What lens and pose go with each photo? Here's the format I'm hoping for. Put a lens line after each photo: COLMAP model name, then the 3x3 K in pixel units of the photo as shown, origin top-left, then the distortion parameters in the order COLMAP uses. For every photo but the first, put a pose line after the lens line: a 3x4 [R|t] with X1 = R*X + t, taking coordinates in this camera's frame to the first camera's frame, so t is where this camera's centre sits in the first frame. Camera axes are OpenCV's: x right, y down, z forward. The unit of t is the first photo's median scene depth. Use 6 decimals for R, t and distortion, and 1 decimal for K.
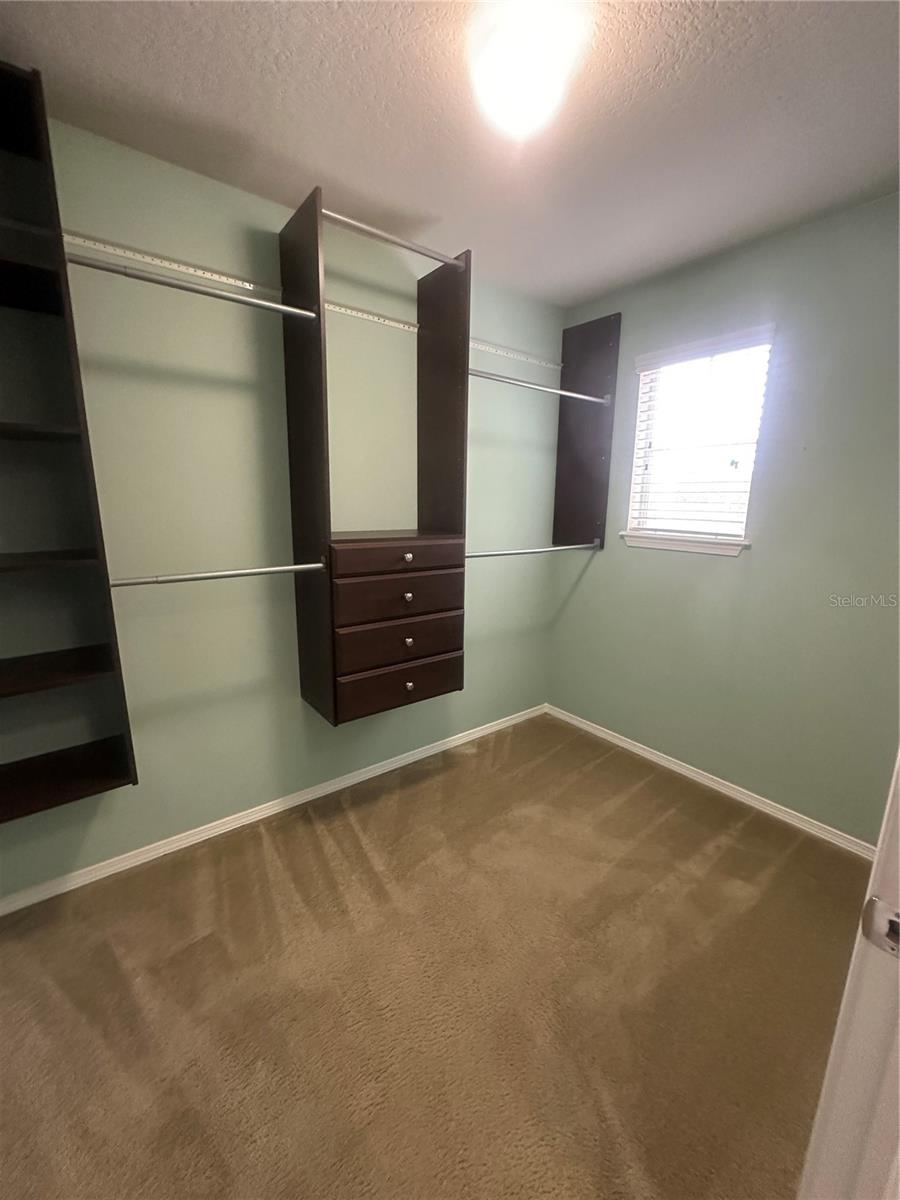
lens RADIAL K [[479.5, 0, 450.0], [0, 479.5, 600.0], [0, 0, 1]] dist [-0.000309, 0.000261]
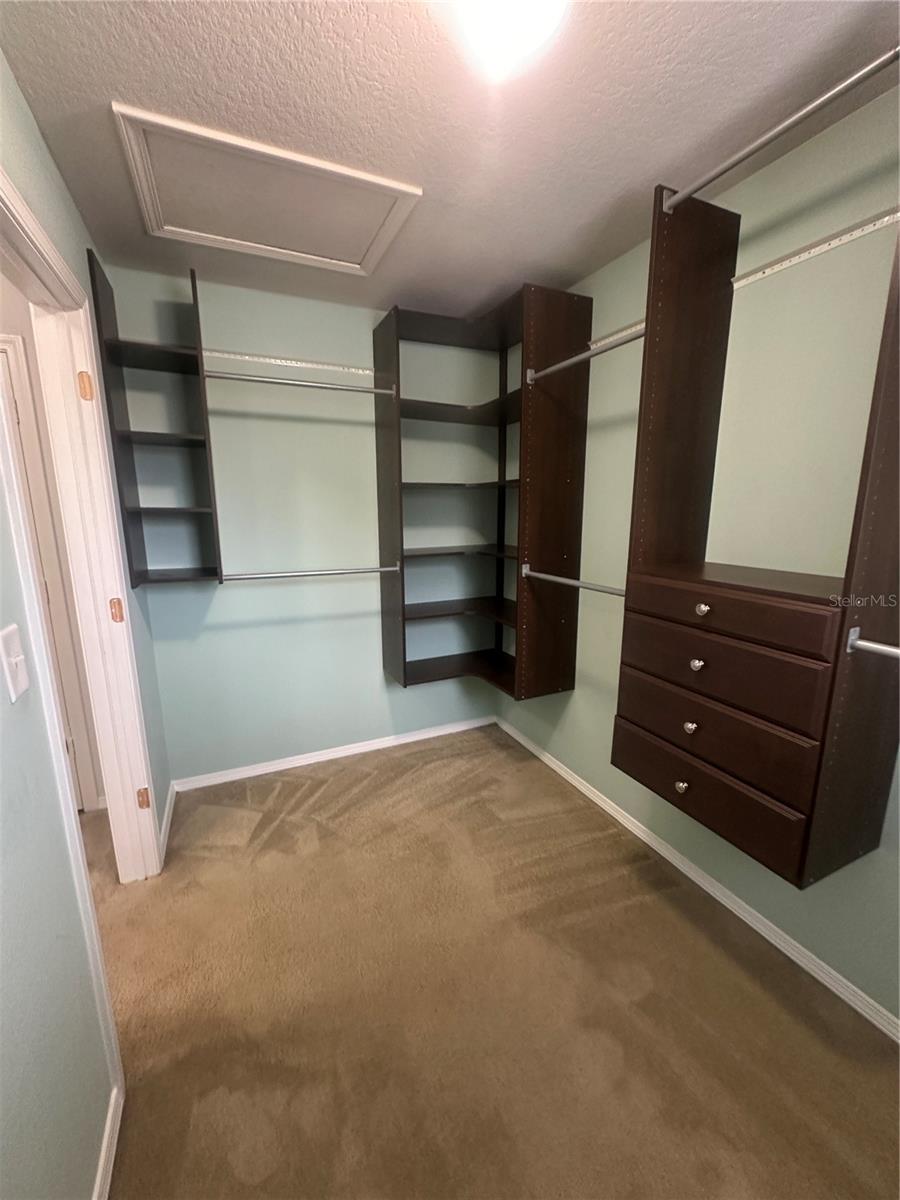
lens RADIAL K [[479.5, 0, 450.0], [0, 479.5, 600.0], [0, 0, 1]] dist [-0.000309, 0.000261]
pose [[-0.217229, 0.175911, -0.960139, 0.805036], [-0.190549, 0.957062, 0.218458, -0.226105], [0.957342, 0.230409, -0.174382, 0.945939]]
